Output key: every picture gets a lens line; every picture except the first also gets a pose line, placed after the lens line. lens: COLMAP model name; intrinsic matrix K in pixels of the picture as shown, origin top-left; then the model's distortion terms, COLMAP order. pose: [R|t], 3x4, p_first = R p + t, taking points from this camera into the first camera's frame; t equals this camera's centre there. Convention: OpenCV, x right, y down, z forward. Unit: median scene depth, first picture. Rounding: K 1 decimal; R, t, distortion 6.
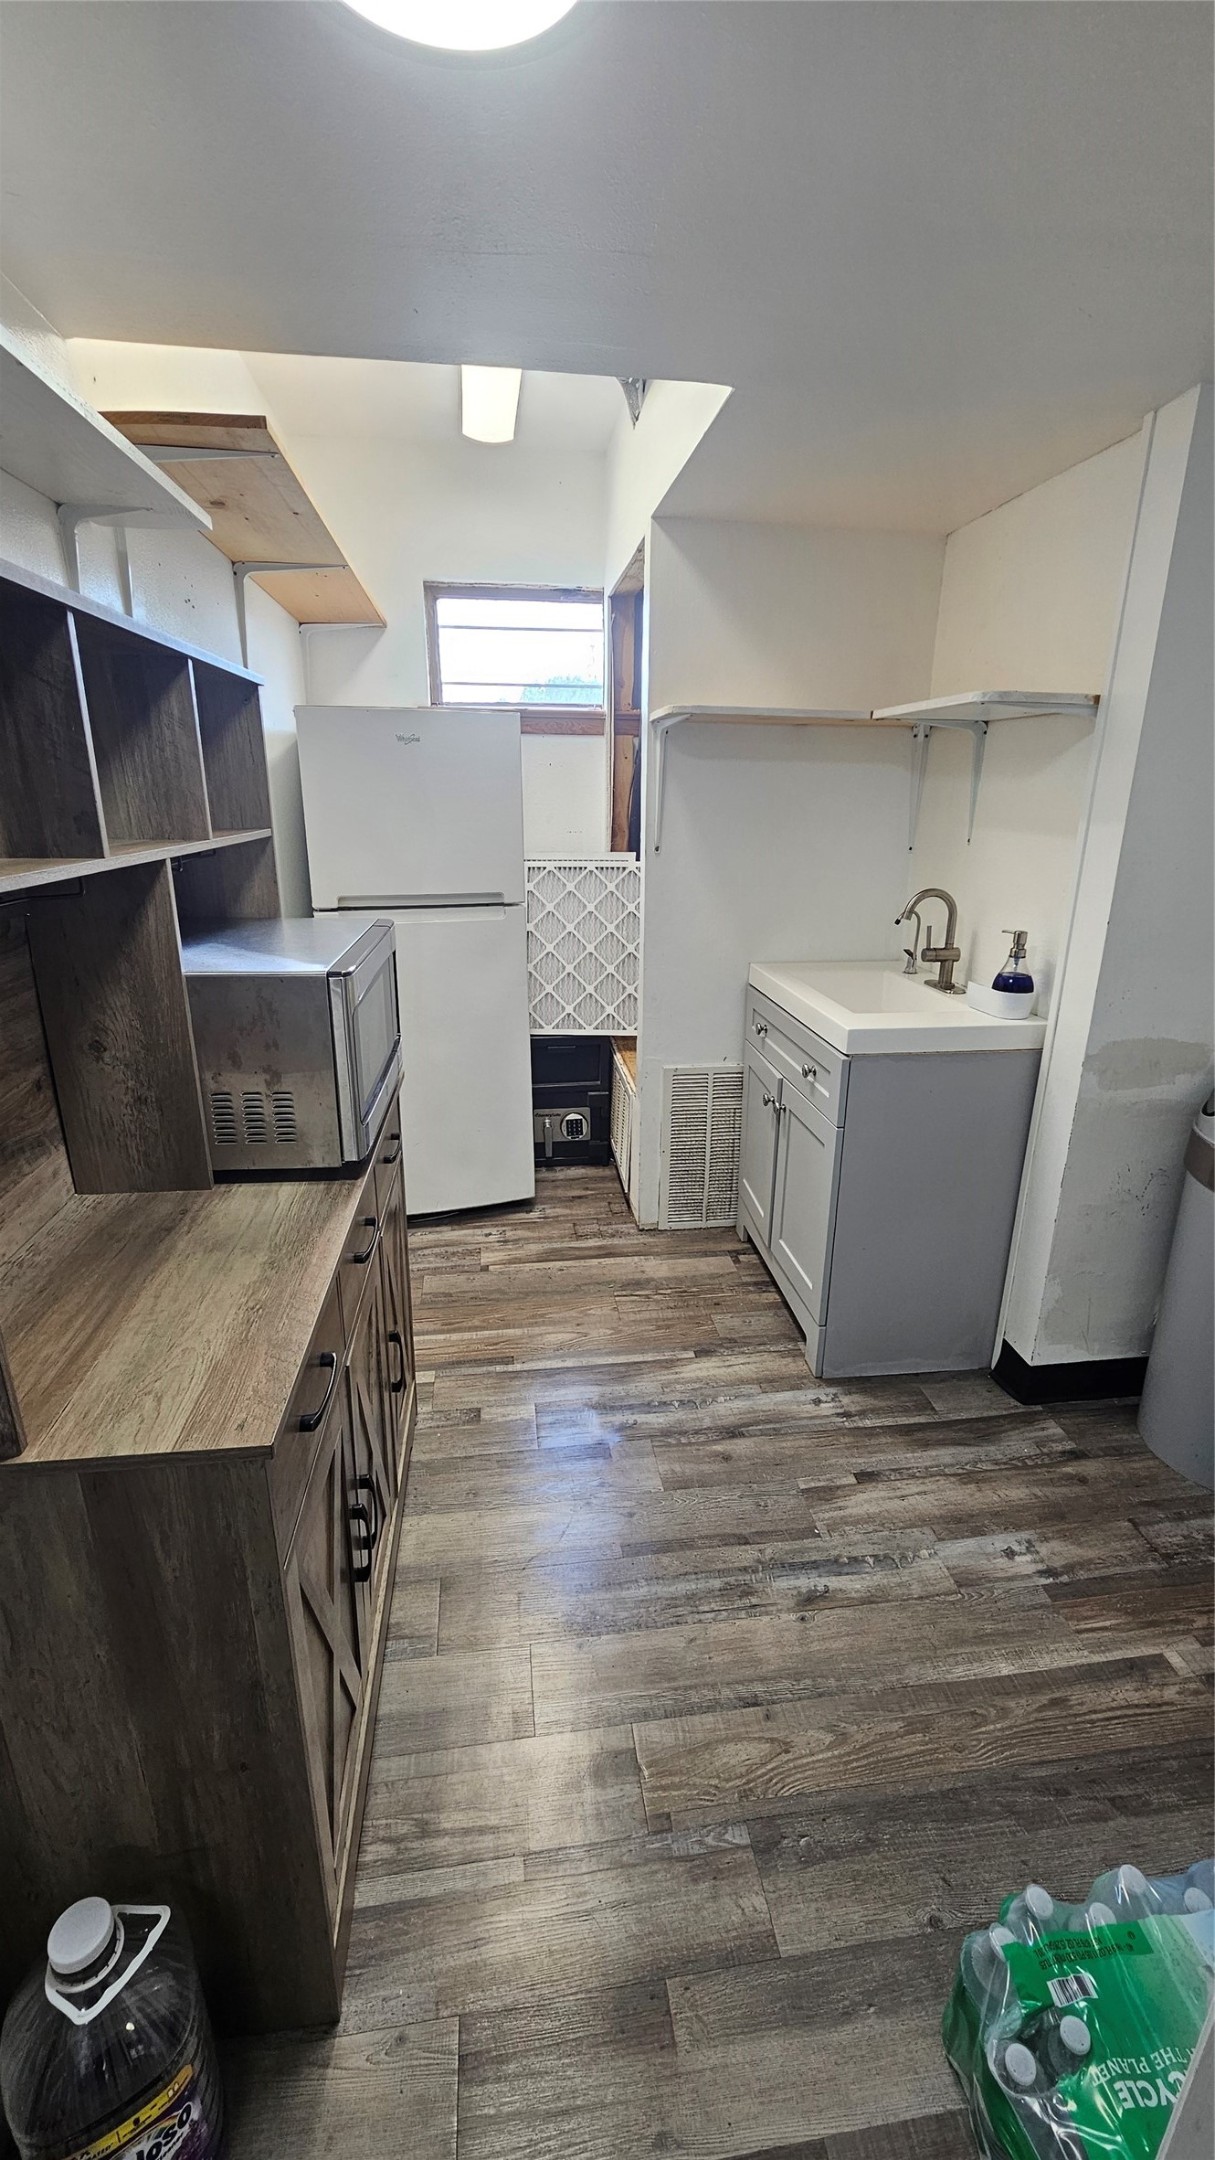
lens RADIAL K [[882.3, 0, 607.5], [0, 882.3, 1076.1], [0, 0, 1]] dist [-0.002150, -0.000702]
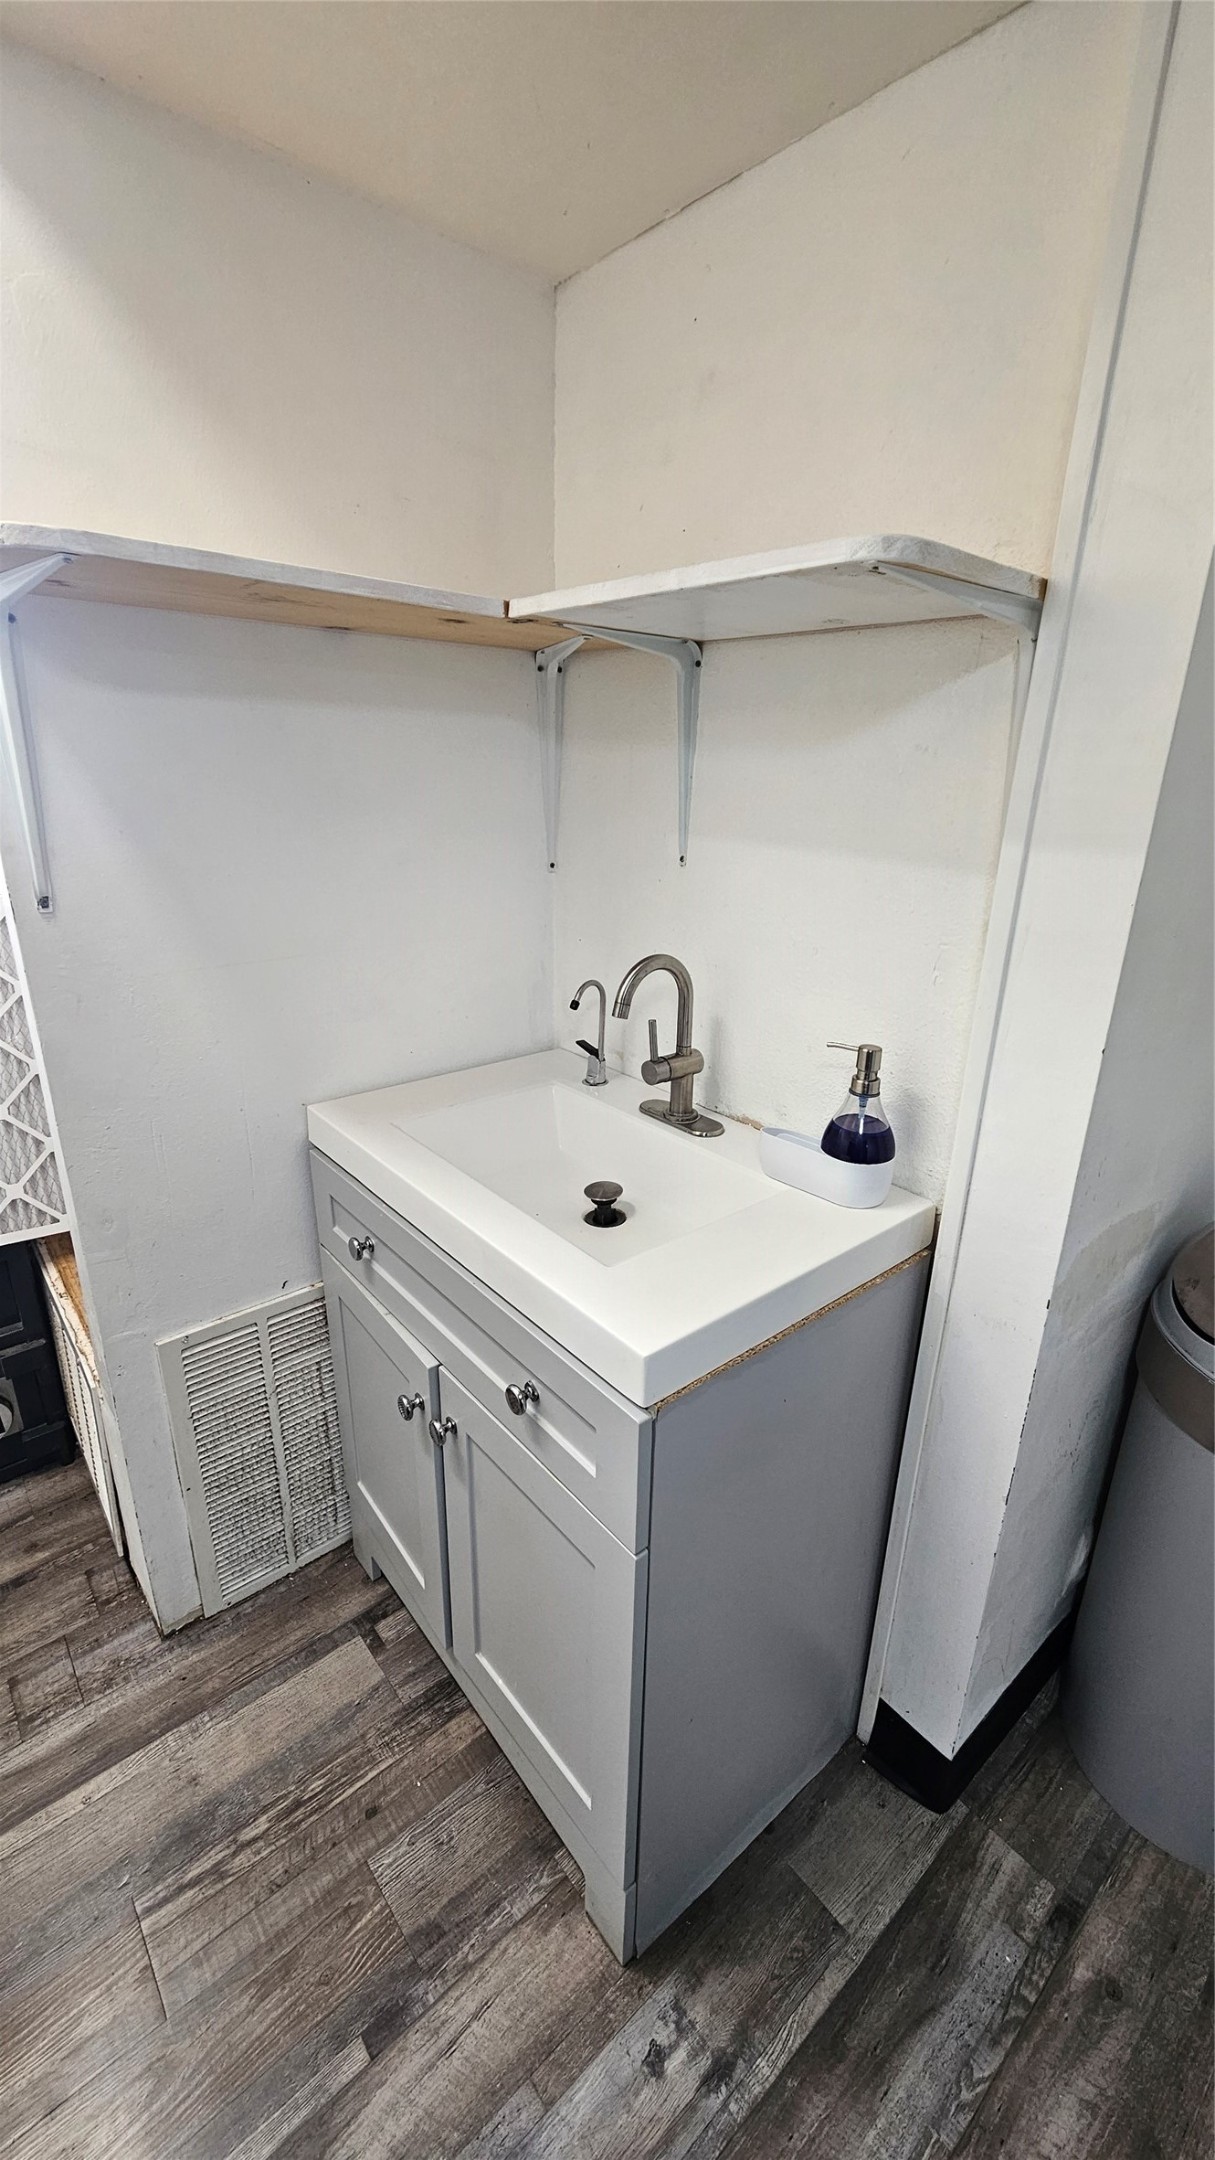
lens RADIAL K [[882.3, 0, 606.5], [0, 882.3, 1067.3], [0, 0, 1]] dist [-0.002150, -0.000702]
pose [[0.839801, -0.169486, 0.515761, 0.055303], [0.152943, 0.985401, 0.074783, -0.185677], [-0.520906, 0.016079, 0.853463, 0.546667]]
